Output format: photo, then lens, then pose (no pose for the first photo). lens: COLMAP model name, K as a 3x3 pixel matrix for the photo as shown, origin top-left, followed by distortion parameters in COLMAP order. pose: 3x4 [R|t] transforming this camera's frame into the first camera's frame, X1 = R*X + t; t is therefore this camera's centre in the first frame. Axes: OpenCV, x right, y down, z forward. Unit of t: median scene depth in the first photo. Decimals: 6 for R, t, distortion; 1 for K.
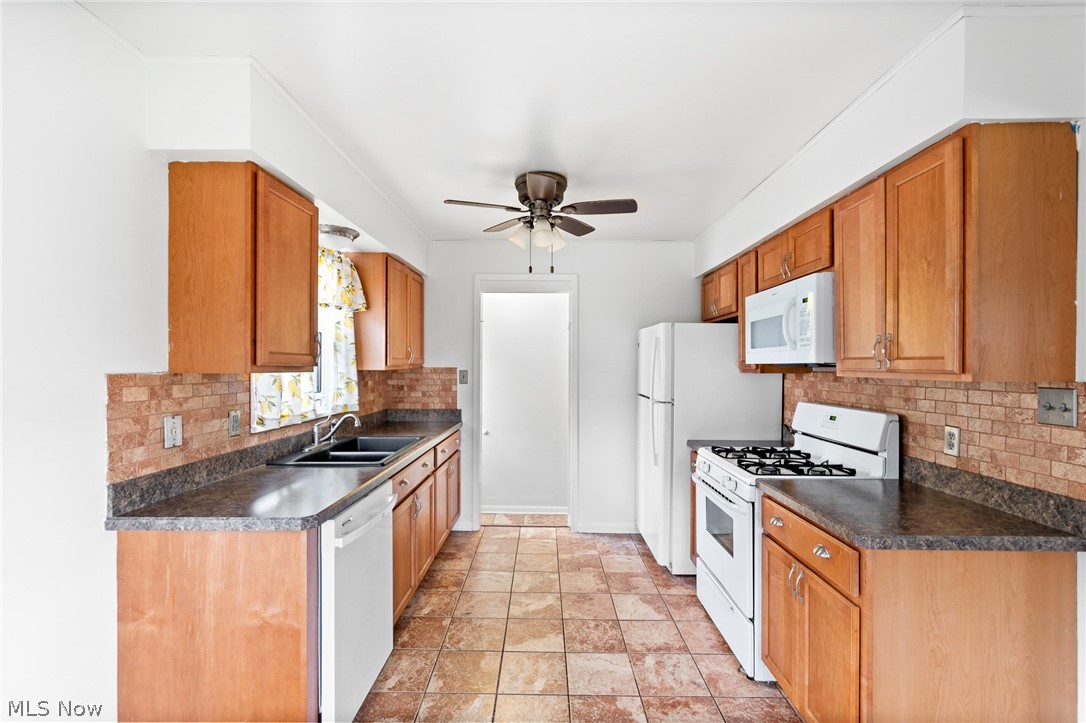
lens RADIAL K [[482.9, 0, 541.9], [0, 482.9, 364.5], [0, 0, 1]] dist [0.002089, -0.001861]
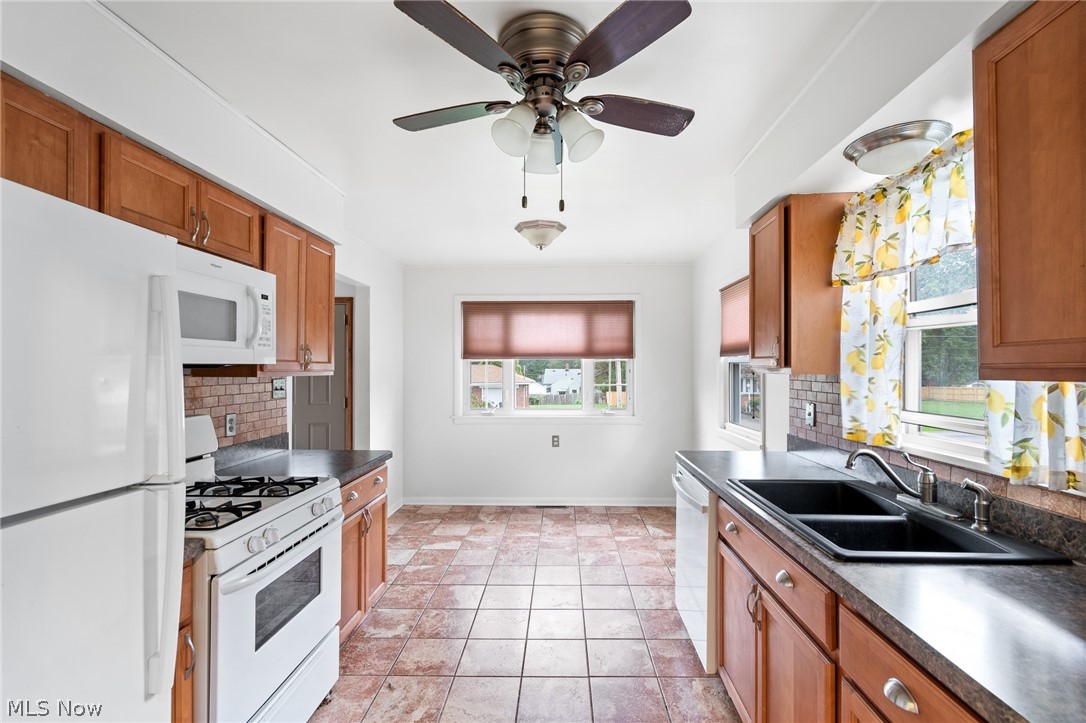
lens RADIAL K [[482.9, 0, 549.7], [0, 482.9, 363.7], [0, 0, 1]] dist [0.002089, -0.001861]
pose [[-0.999812, -0.002236, 0.019270, -0.023917], [-0.002419, 0.999952, -0.009478, 0.003700], [-0.019248, -0.009523, -0.999769, 1.922529]]
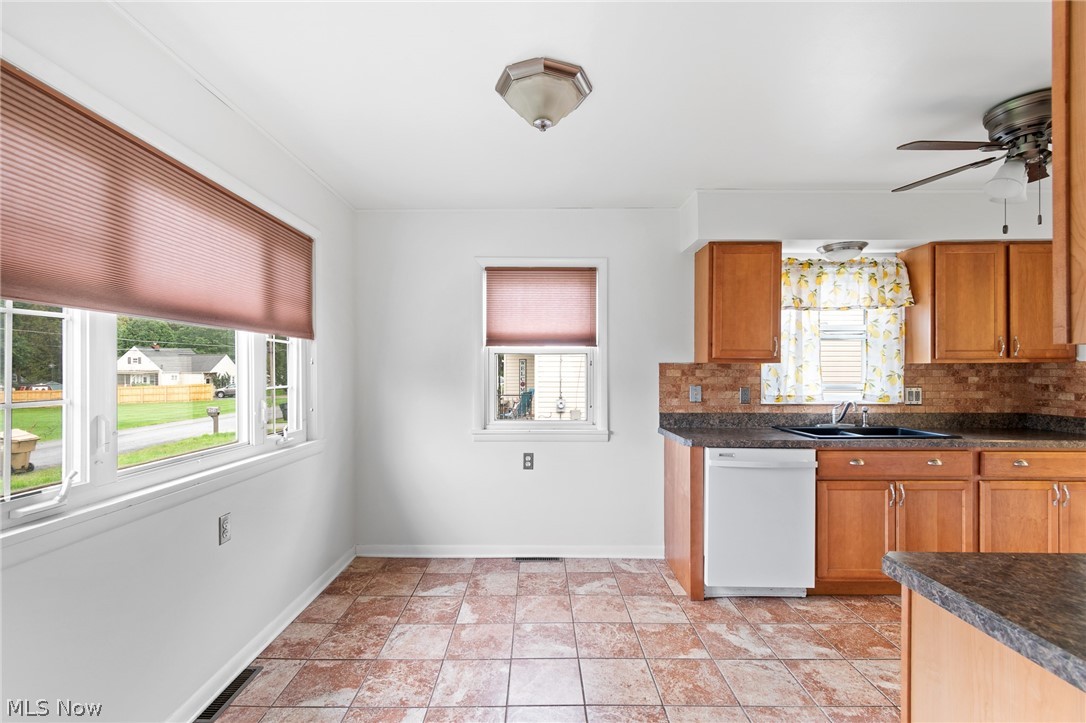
lens RADIAL K [[482.9, 0, 538.7], [0, 482.9, 369.2], [0, 0, 1]] dist [0.002089, -0.001861]
pose [[0.010978, -0.007816, -0.999909, 0.905460], [-0.001163, 0.999969, -0.007829, 0.045187], [0.999939, 0.001249, 0.010968, 0.286145]]
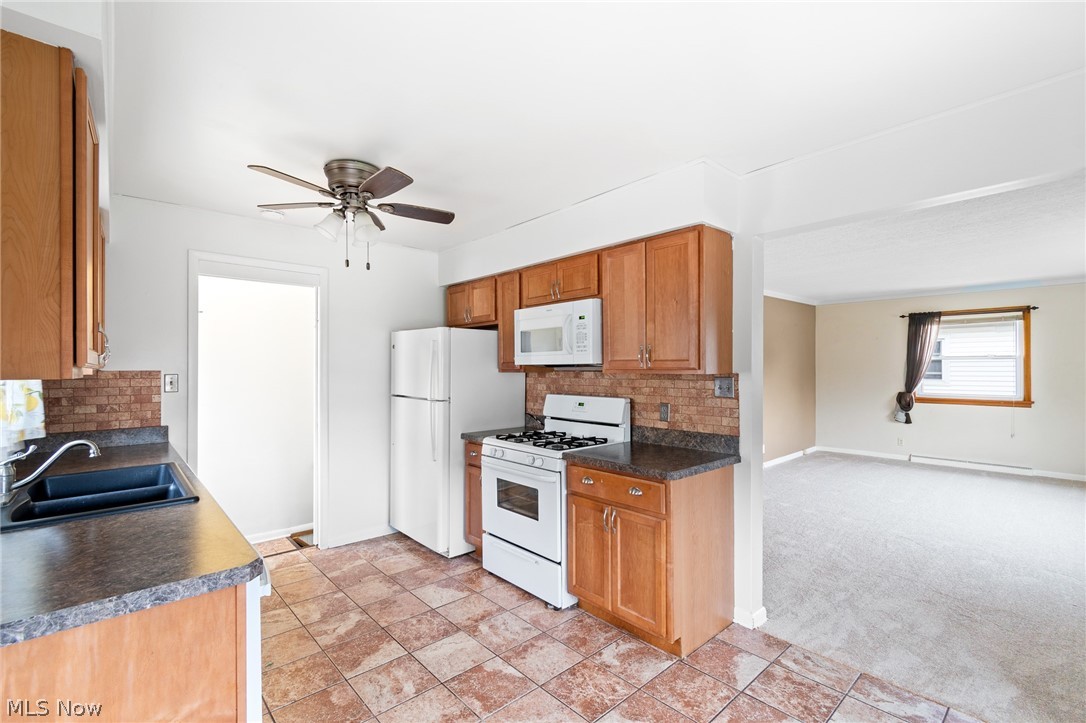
lens RADIAL K [[482.9, 0, 541.7], [0, 482.9, 365.3], [0, 0, 1]] dist [0.002089, -0.001861]
pose [[0.734893, -0.001917, 0.678181, -0.456324], [0.004445, 0.999988, -0.001990, 0.003097], [-0.678169, 0.004478, 0.734892, 0.081253]]
